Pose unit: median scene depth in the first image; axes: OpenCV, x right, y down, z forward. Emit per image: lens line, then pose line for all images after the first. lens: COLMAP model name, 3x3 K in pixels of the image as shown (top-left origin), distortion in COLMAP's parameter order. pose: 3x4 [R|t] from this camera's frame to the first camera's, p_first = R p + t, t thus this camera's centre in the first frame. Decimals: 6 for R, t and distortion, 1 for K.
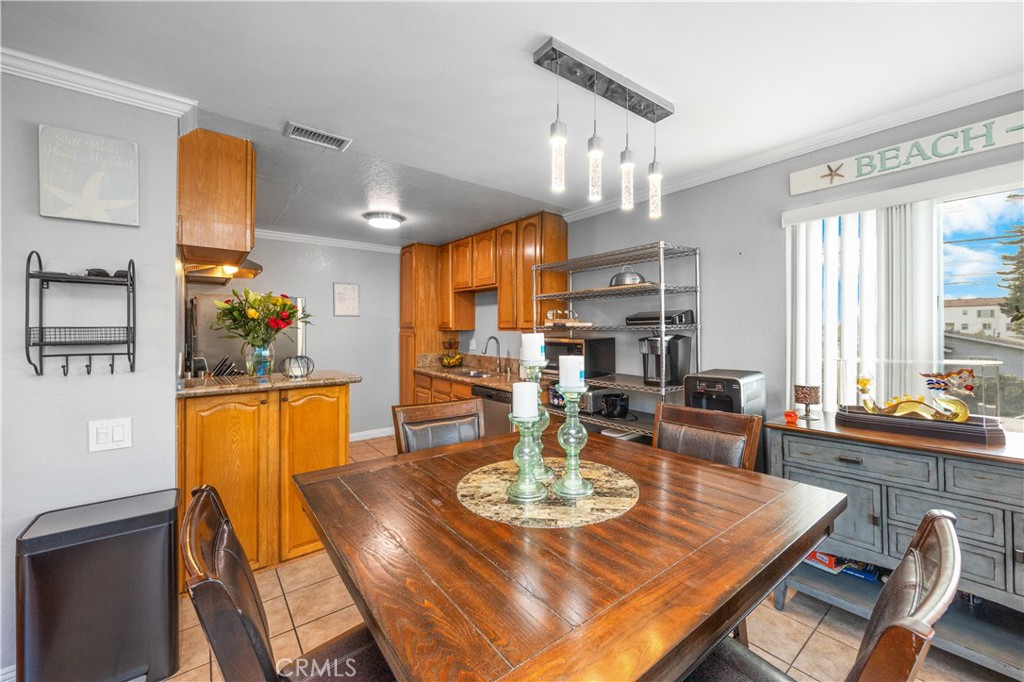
lens RADIAL K [[404.5, 0, 514.2], [0, 404.5, 334.4], [0, 0, 1]] dist [-0.000037, 0.000050]
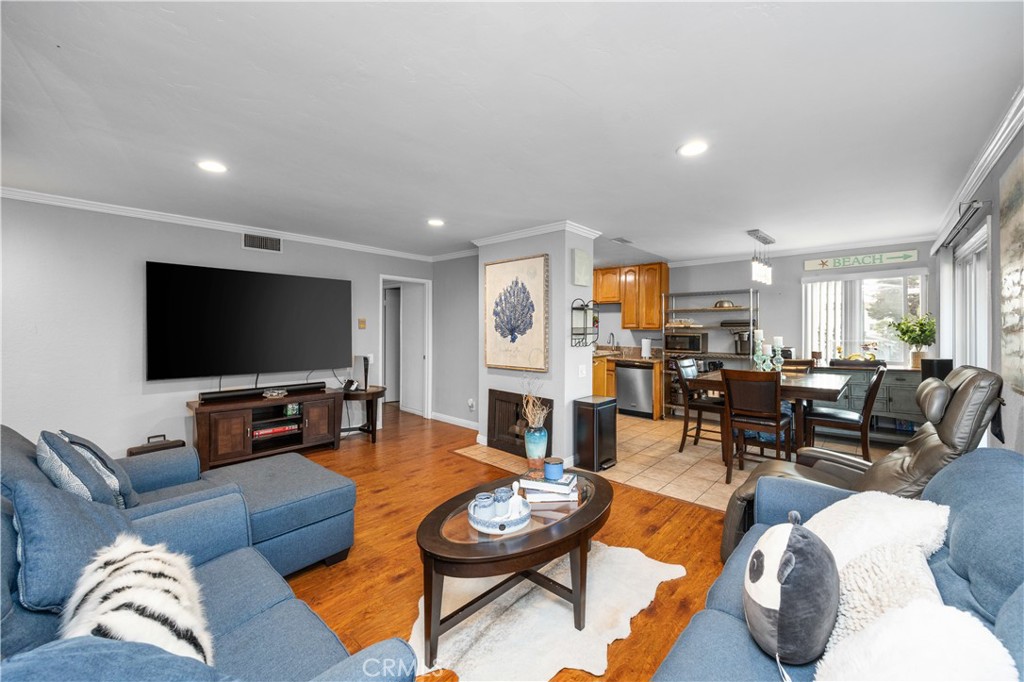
lens RADIAL K [[398.3, 0, 512.3], [0, 398.3, 338.0], [0, 0, 1]] dist [0.000693, 0.000299]
pose [[0.986721, -0.002660, 0.162405, -1.520437], [0.000606, 0.999919, 0.012697, 0.011478], [-0.162426, -0.012429, 0.986642, -1.112333]]
